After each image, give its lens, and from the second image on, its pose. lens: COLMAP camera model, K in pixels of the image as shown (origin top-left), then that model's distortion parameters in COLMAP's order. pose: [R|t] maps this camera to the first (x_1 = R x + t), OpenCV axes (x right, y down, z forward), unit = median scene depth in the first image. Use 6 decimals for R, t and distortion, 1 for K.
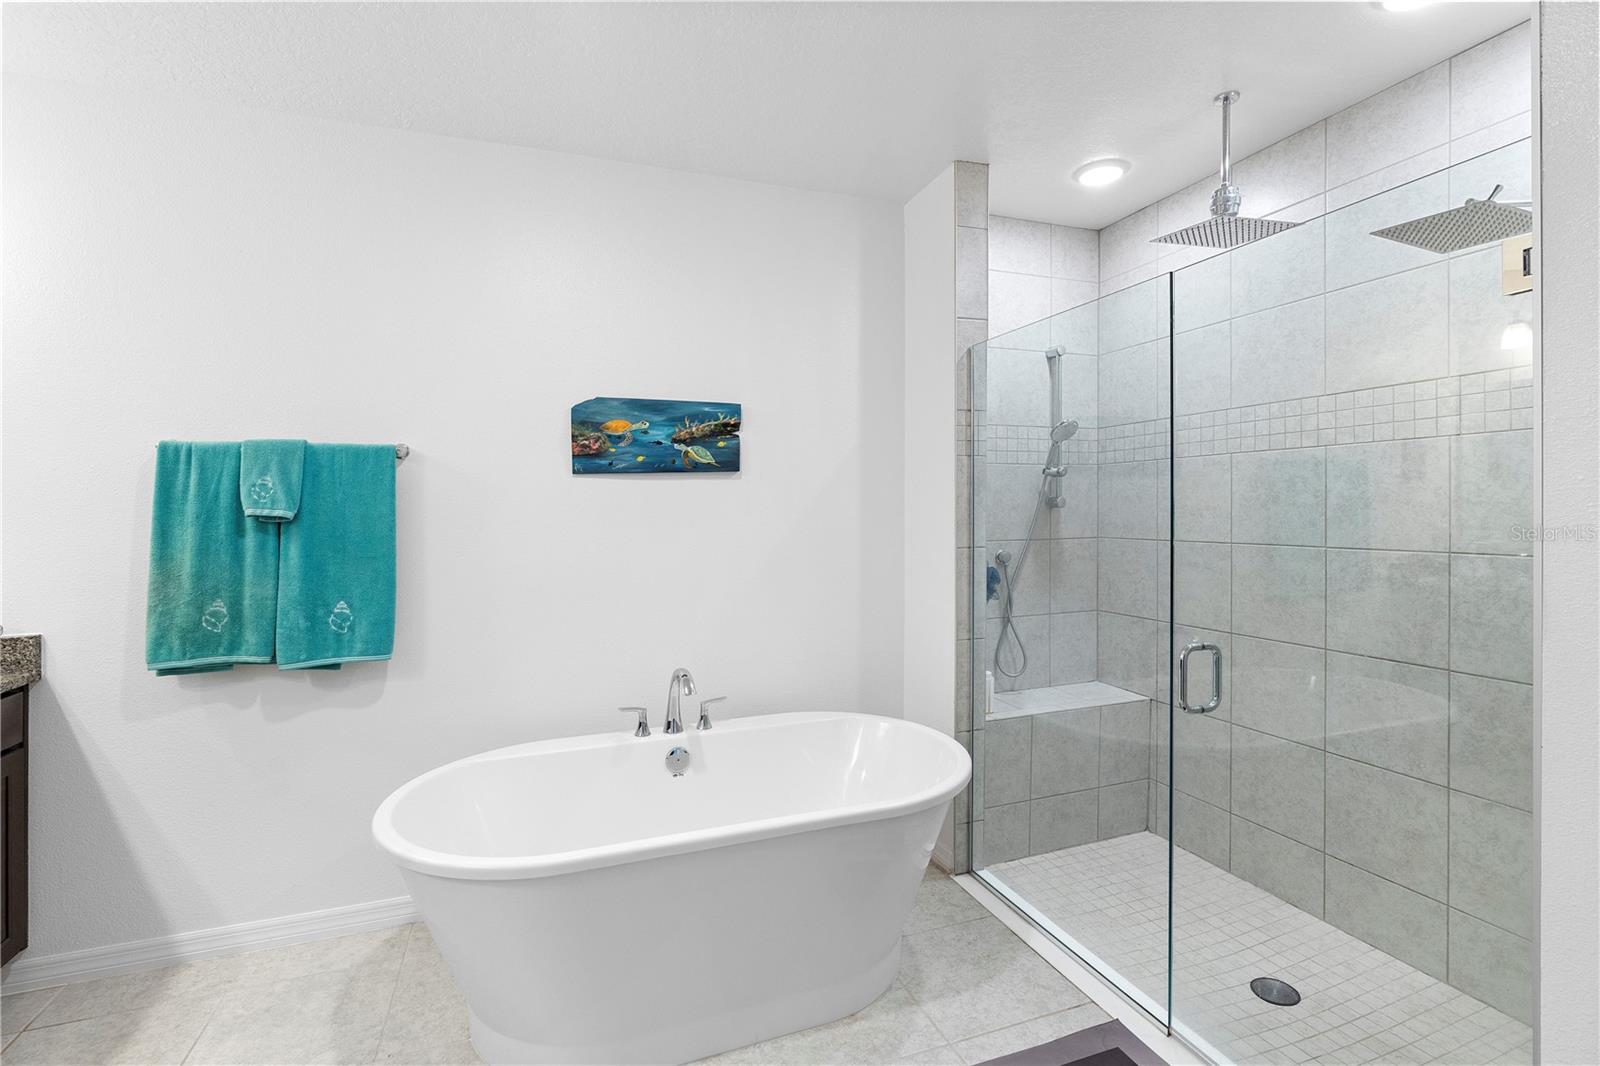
lens RADIAL K [[733.3, 0, 800.5], [0, 733.3, 498.9], [0, 0, 1]] dist [-0.010454, 0.004026]
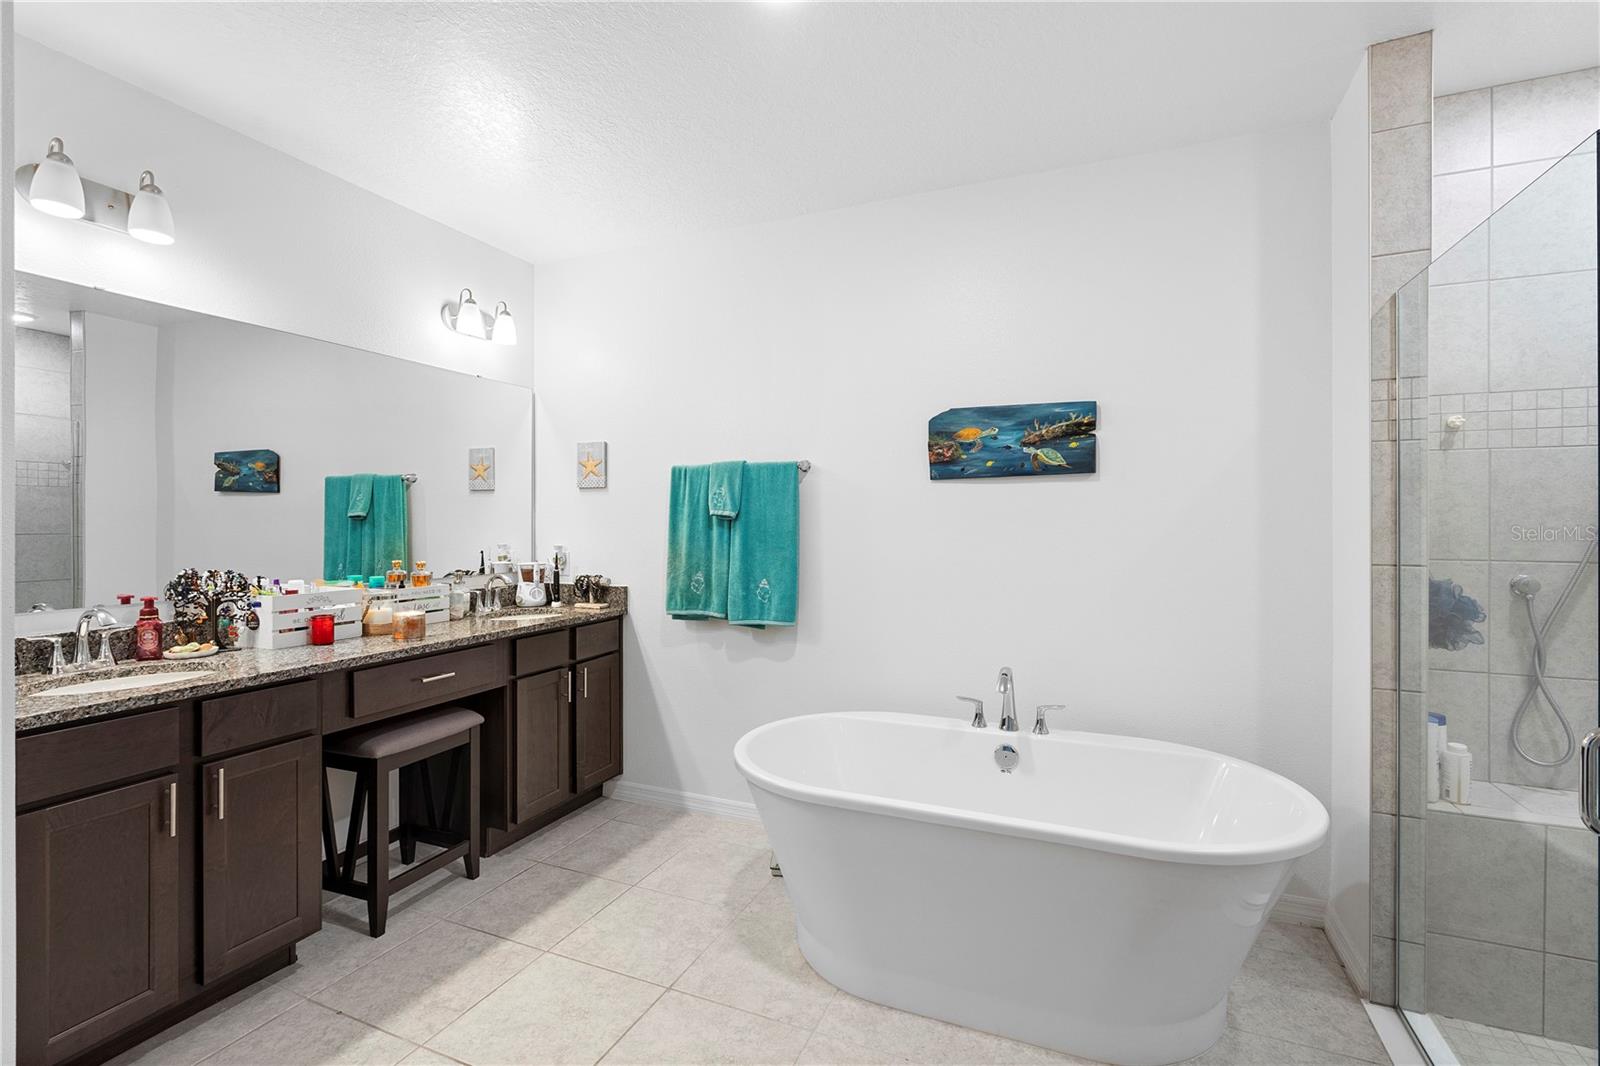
lens RADIAL K [[733.3, 0, 779.6], [0, 733.3, 512.4], [0, 0, 1]] dist [-0.010454, 0.004026]
pose [[0.715790, 0.002542, -0.698311, 0.309694], [-0.000117, 0.999994, 0.003519, 0.011383], [0.698316, -0.002437, 0.715786, 0.047177]]
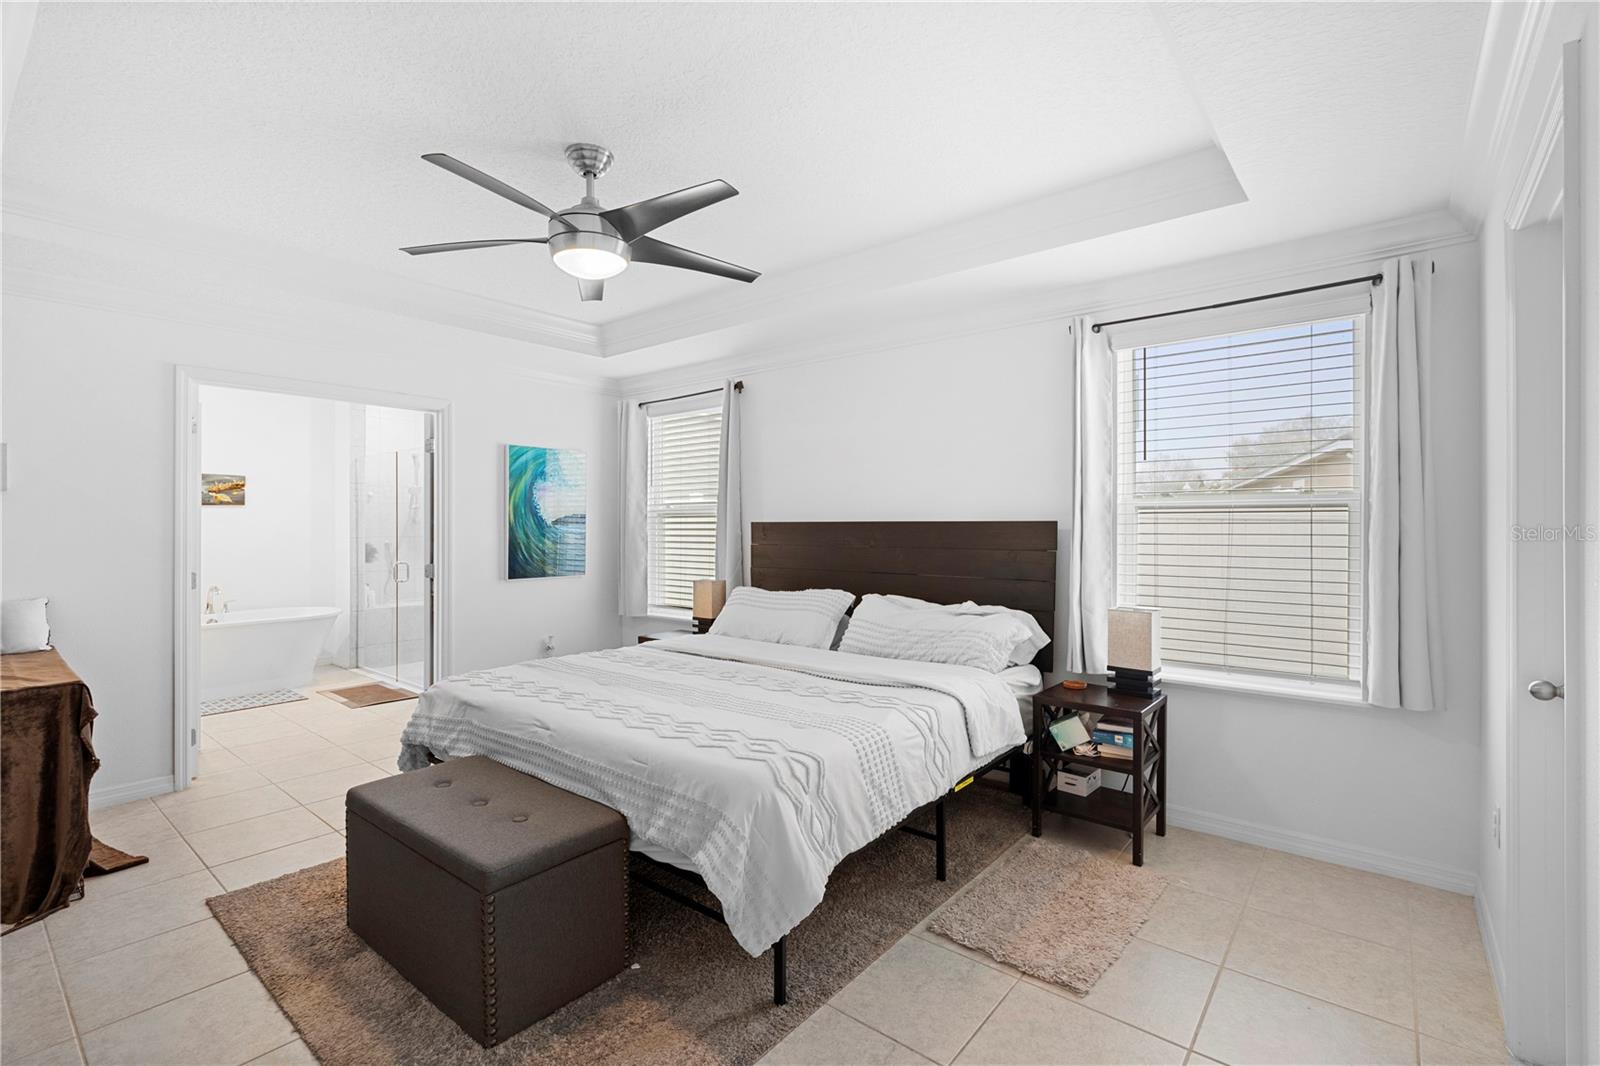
lens RADIAL K [[733.3, 0, 798.4], [0, 733.3, 530.6], [0, 0, 1]] dist [-0.010454, 0.004026]
pose [[0.867944, 0.003729, 0.496647, 0.310364], [-0.007216, 0.999961, 0.005102, 0.019544], [-0.496609, -0.008012, 0.867937, -2.001145]]
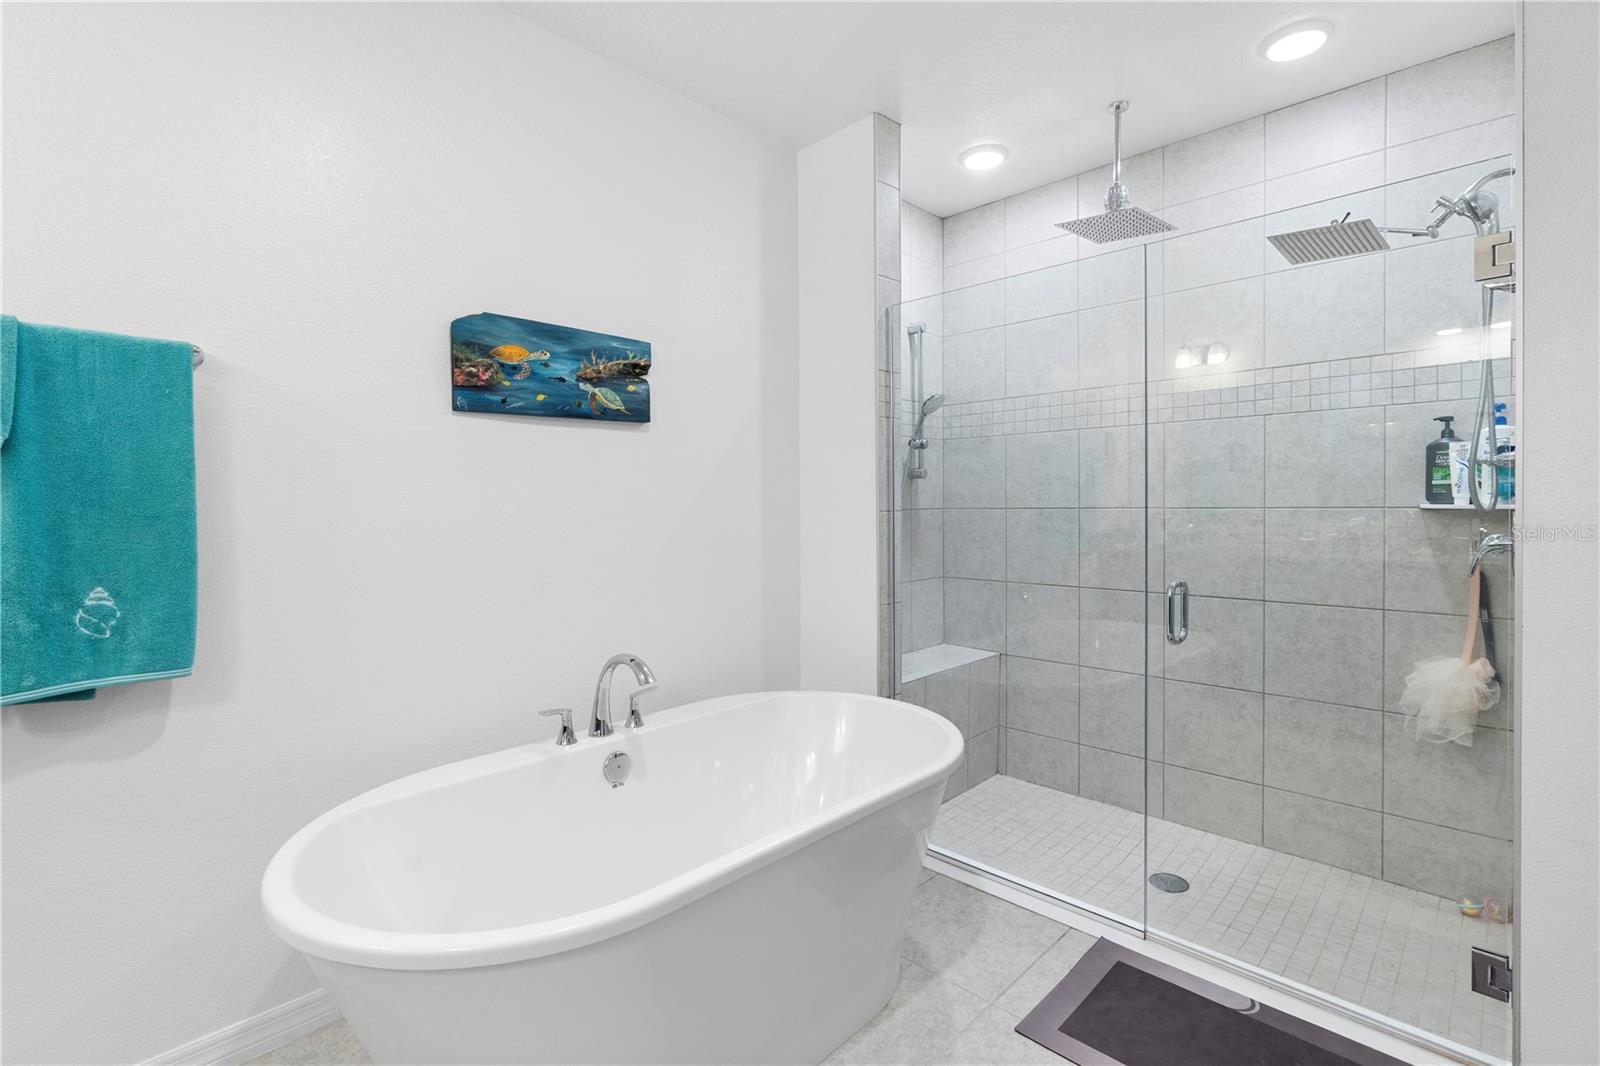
lens RADIAL K [[733.3, 0, 770.8], [0, 733.3, 515.2], [0, 0, 1]] dist [-0.010454, 0.004026]
pose [[0.901589, -0.000026, 0.432594, -0.351726], [-0.007071, 0.999866, 0.014796, 0.060989], [-0.432536, -0.016399, 0.901468, 0.189885]]
